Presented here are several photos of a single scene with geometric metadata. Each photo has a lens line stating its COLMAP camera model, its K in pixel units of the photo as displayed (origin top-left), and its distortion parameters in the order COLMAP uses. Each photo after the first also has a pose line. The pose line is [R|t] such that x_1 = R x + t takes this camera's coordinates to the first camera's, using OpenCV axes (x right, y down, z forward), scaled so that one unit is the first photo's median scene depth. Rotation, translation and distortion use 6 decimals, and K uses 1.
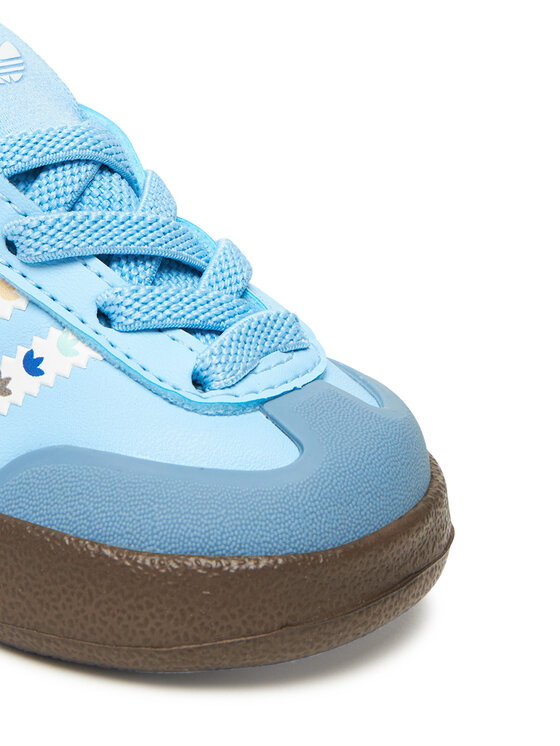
lens RADIAL K [[2346.7, 0, 280.1], [0, 2346.7, 372.6], [0, 0, 1]] dist [-0.193341, 0.000000]
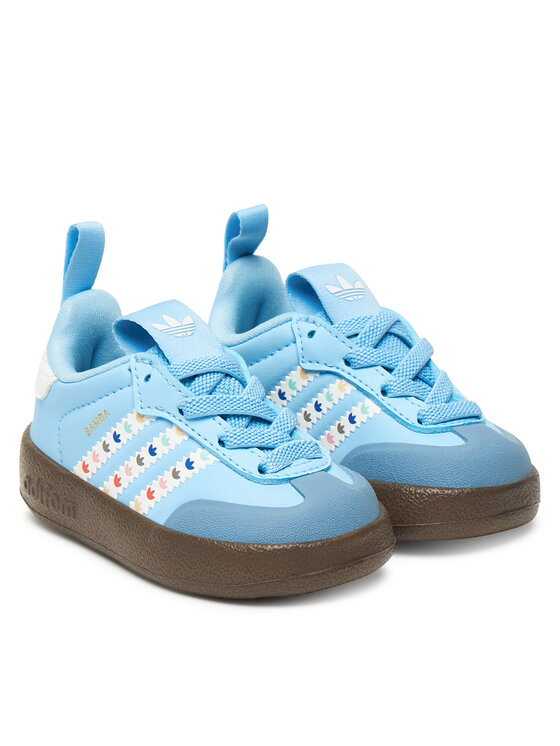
lens RADIAL K [[2194.4, 0, 280.1], [0, 2194.4, 373.0], [0, 0, 1]] dist [-0.542927, 0.000000]
pose [[0.988554, -0.022397, -0.149196, 0.285497], [0.008411, 0.995563, -0.093724, 0.103770], [0.150633, 0.091396, 0.984356, -1.013304]]
